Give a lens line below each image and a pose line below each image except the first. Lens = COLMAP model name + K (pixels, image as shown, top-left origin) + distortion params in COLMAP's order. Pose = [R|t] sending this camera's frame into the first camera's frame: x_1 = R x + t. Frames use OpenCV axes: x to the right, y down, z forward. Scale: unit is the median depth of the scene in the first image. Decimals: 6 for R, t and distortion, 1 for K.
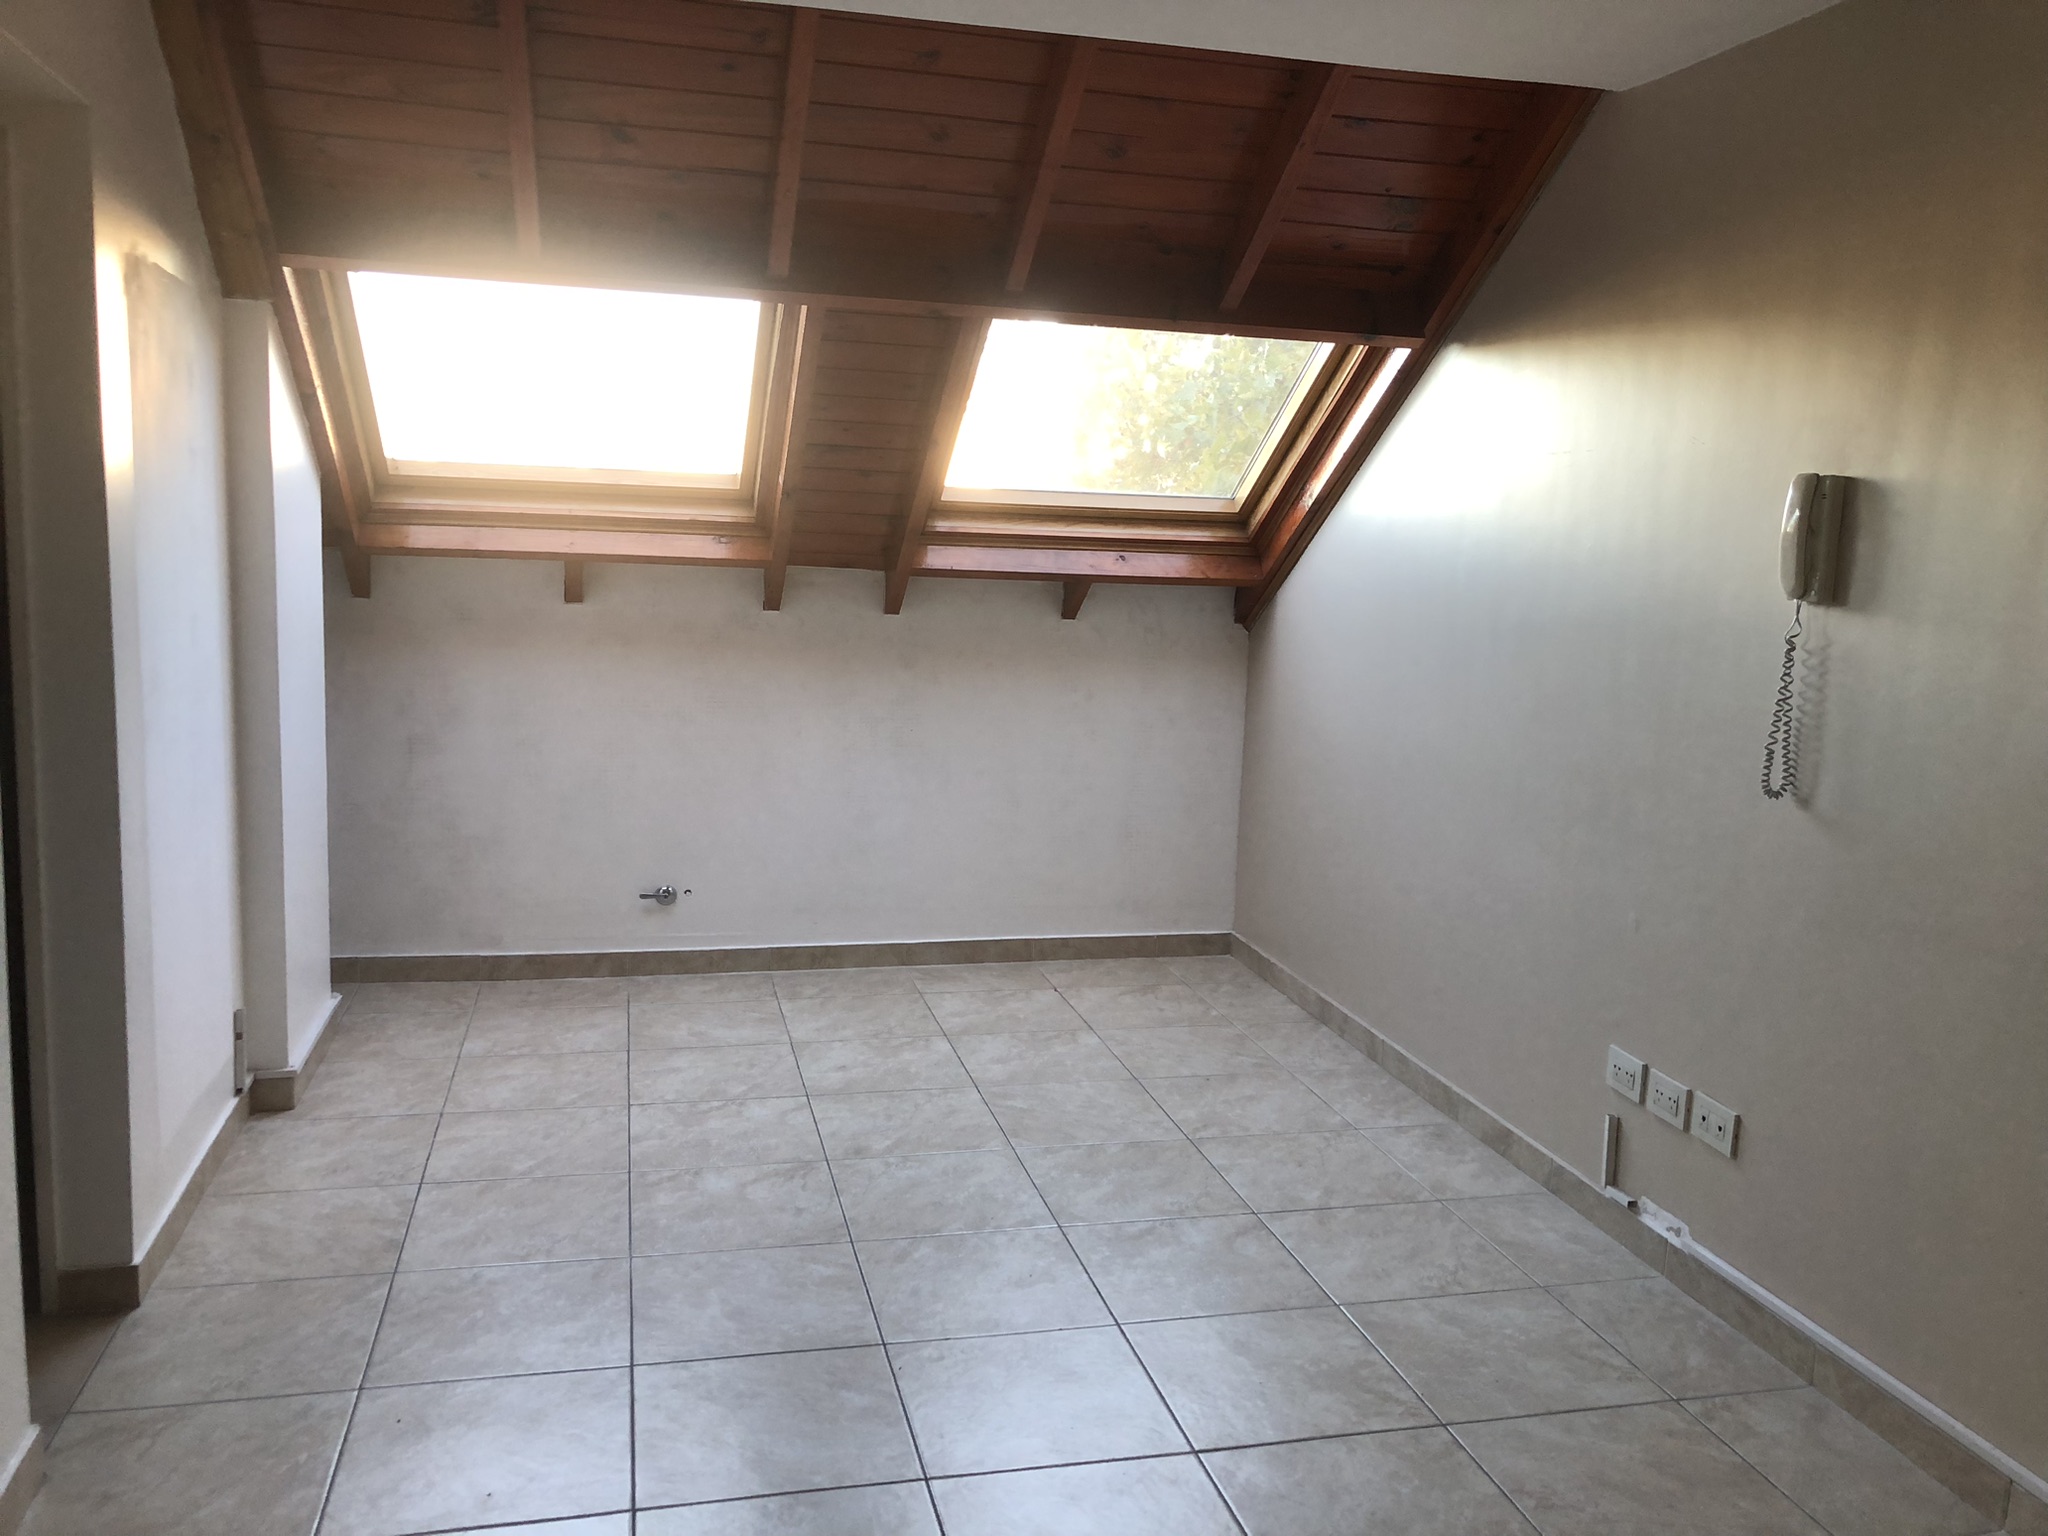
lens RADIAL K [[1720.8, 0, 1076.2], [0, 1720.8, 781.9], [0, 0, 1]] dist [0.032852, -0.052328]
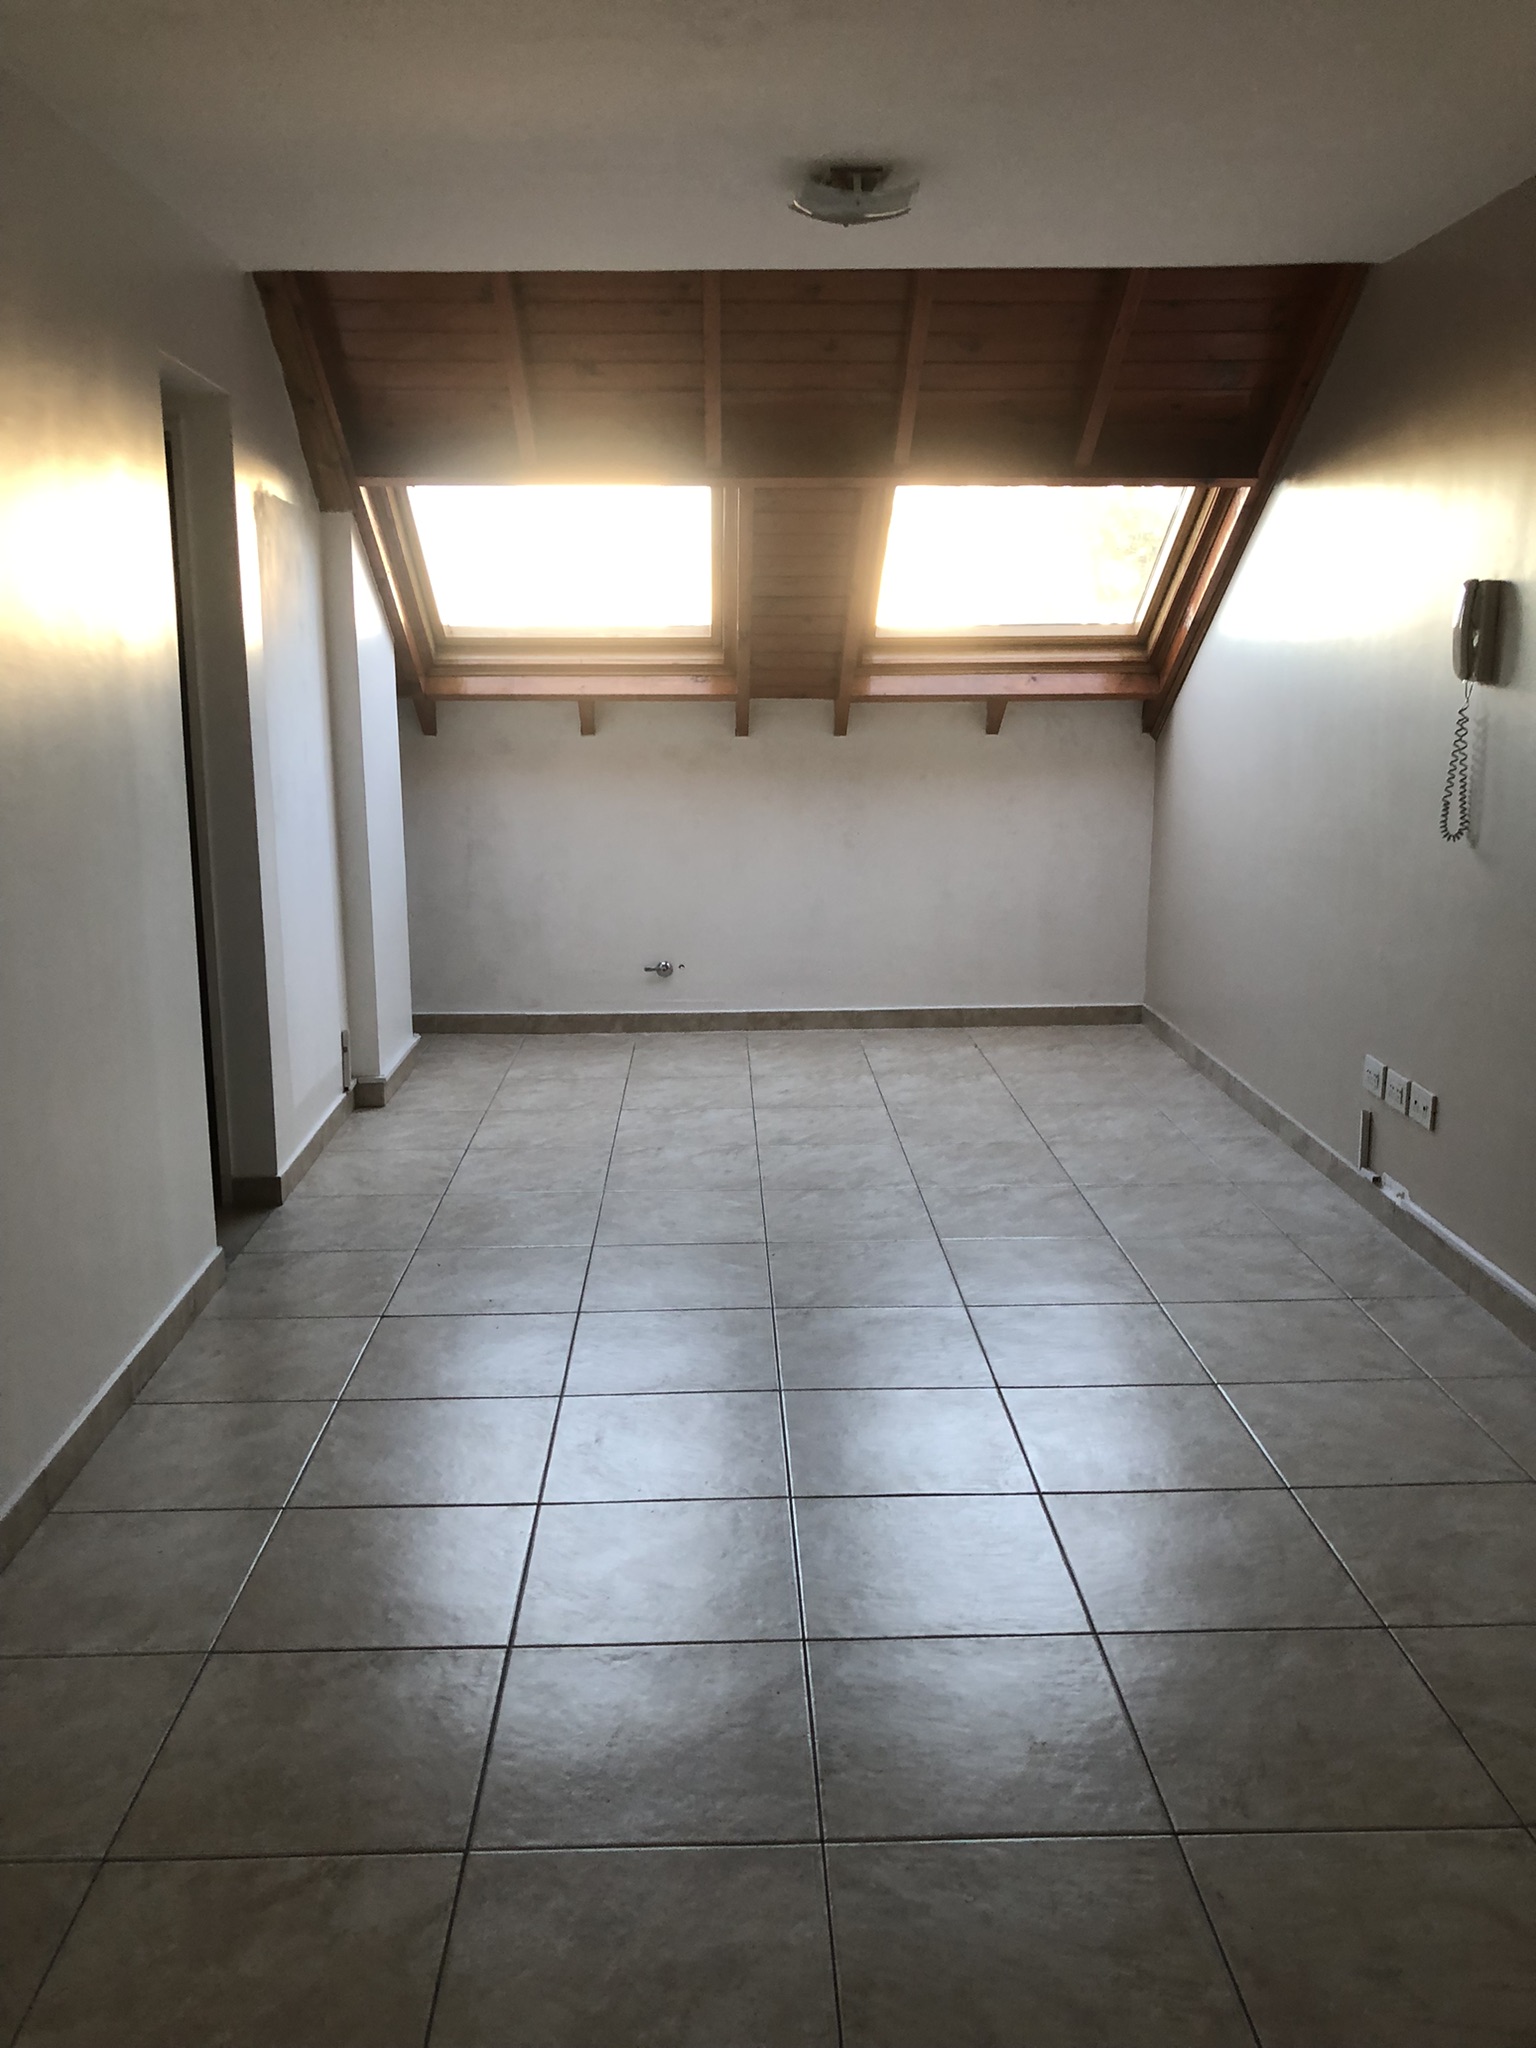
lens RADIAL K [[1720.8, 0, 775.3], [0, 1720.8, 1018.8], [0, 0, 1]] dist [0.032852, -0.052328]
pose [[0.975963, 0.000613, -0.217935, 0.152525], [0.010377, 0.998731, 0.049283, 0.056385], [0.217689, -0.050360, 0.974718, -0.269590]]
